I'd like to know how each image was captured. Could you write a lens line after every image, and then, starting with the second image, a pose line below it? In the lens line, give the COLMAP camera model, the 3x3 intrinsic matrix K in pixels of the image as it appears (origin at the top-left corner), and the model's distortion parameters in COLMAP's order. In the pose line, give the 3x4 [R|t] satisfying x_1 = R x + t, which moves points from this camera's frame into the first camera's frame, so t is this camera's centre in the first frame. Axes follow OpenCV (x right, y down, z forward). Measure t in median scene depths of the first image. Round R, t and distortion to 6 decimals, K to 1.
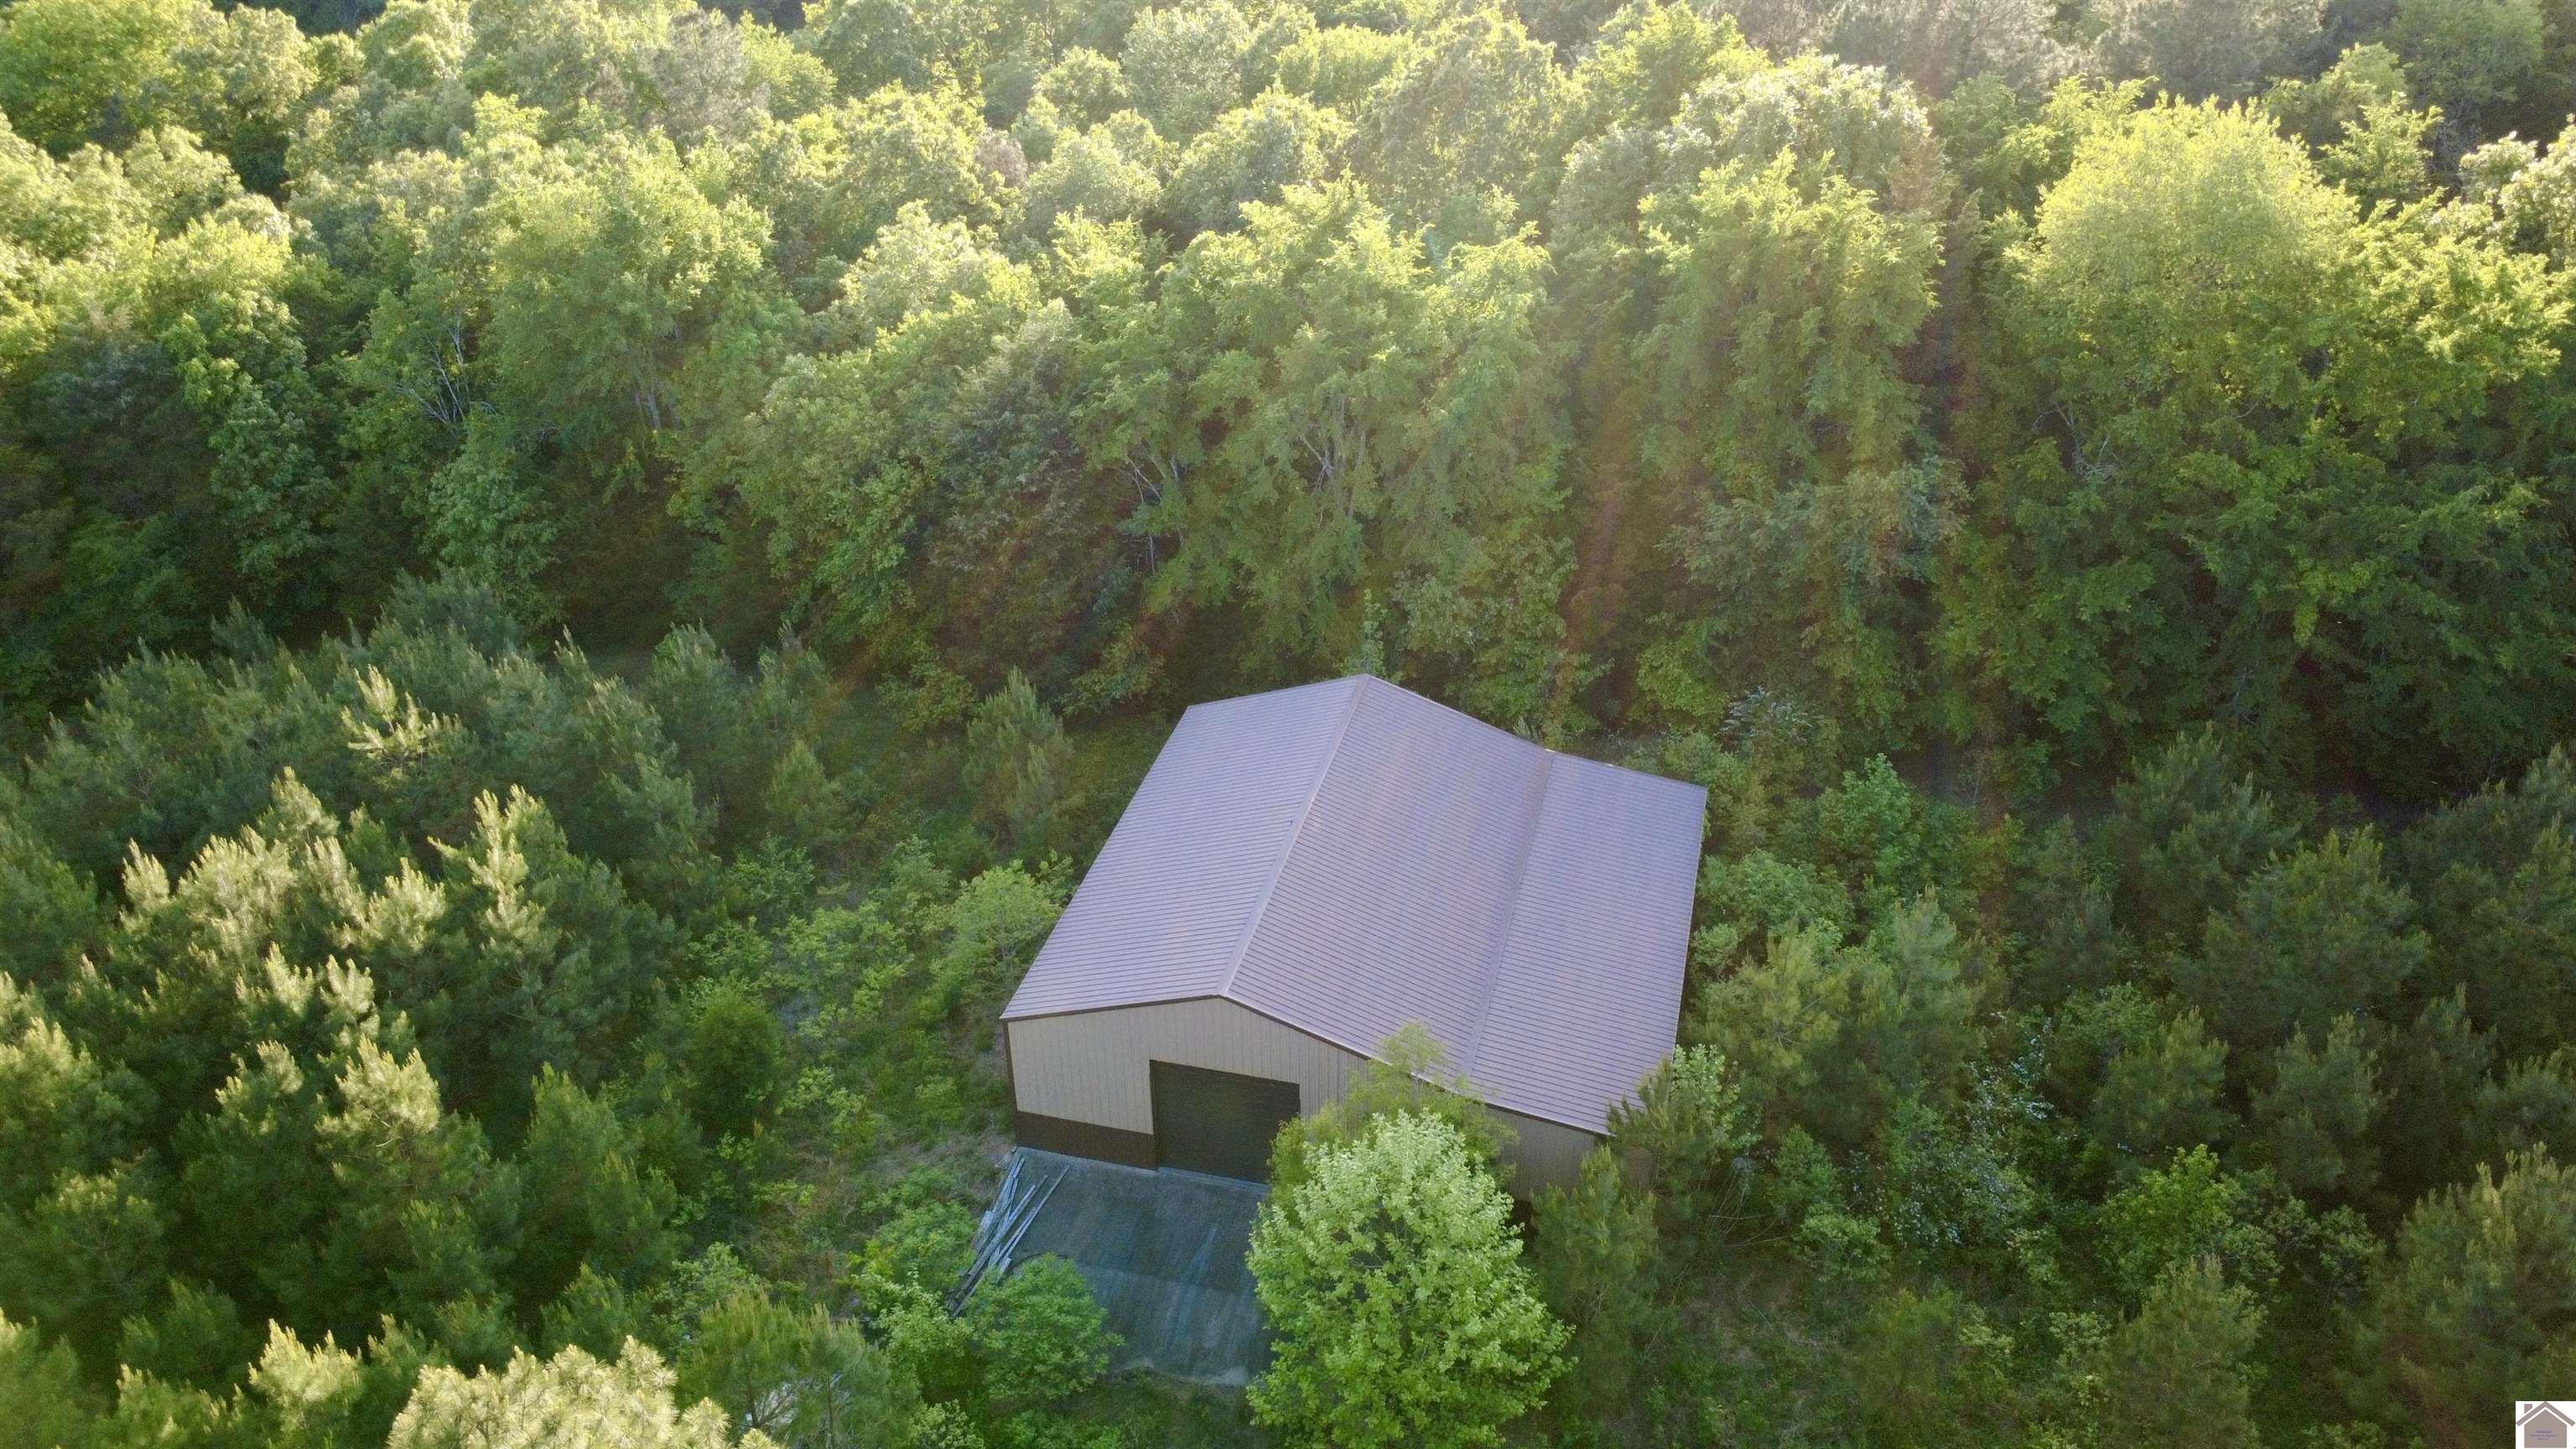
lens RADIAL K [[1886.7, 0, 1276.2], [0, 1886.7, 735.4], [0, 0, 1]] dist [0.000347, 0.001494]
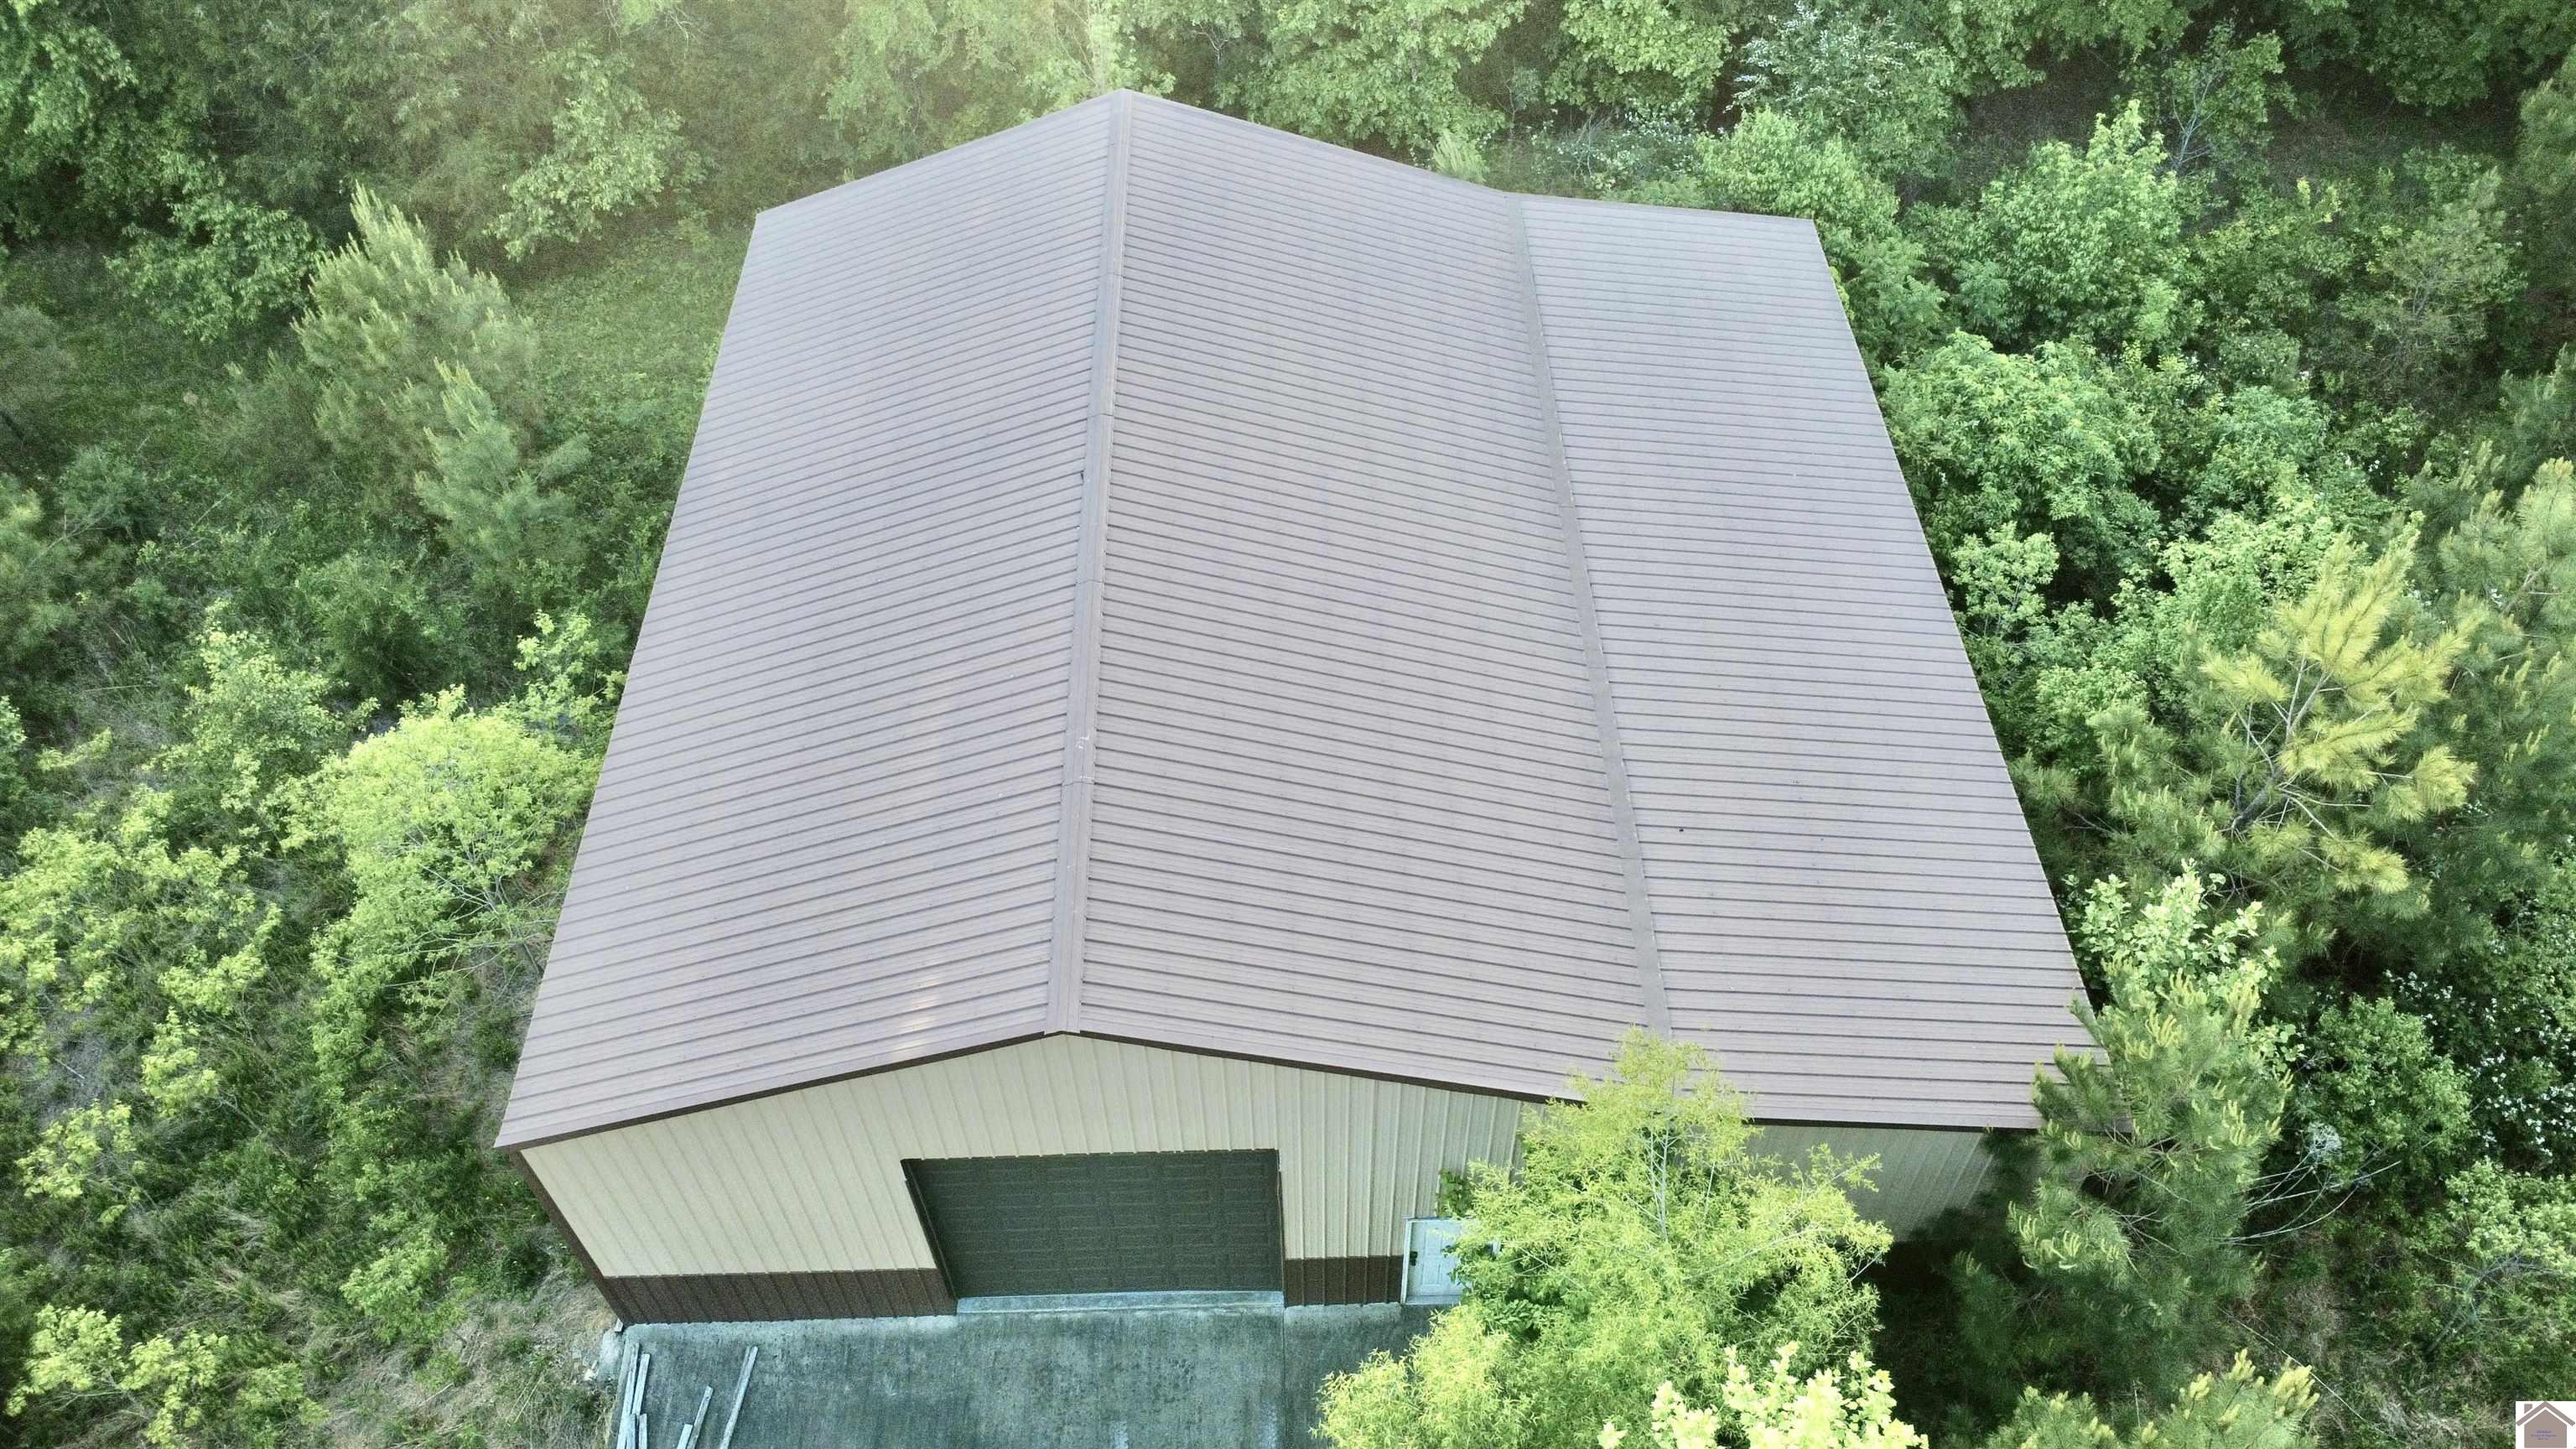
lens RADIAL K [[1886.7, 0, 1276.2], [0, 1886.7, 735.4], [0, 0, 1]] dist [0.000347, 0.001494]
pose [[0.961540, -0.210877, 0.175989, -0.039253], [0.146882, 0.936205, 0.319288, -0.030959], [-0.232093, -0.281159, 0.931173, 0.592840]]
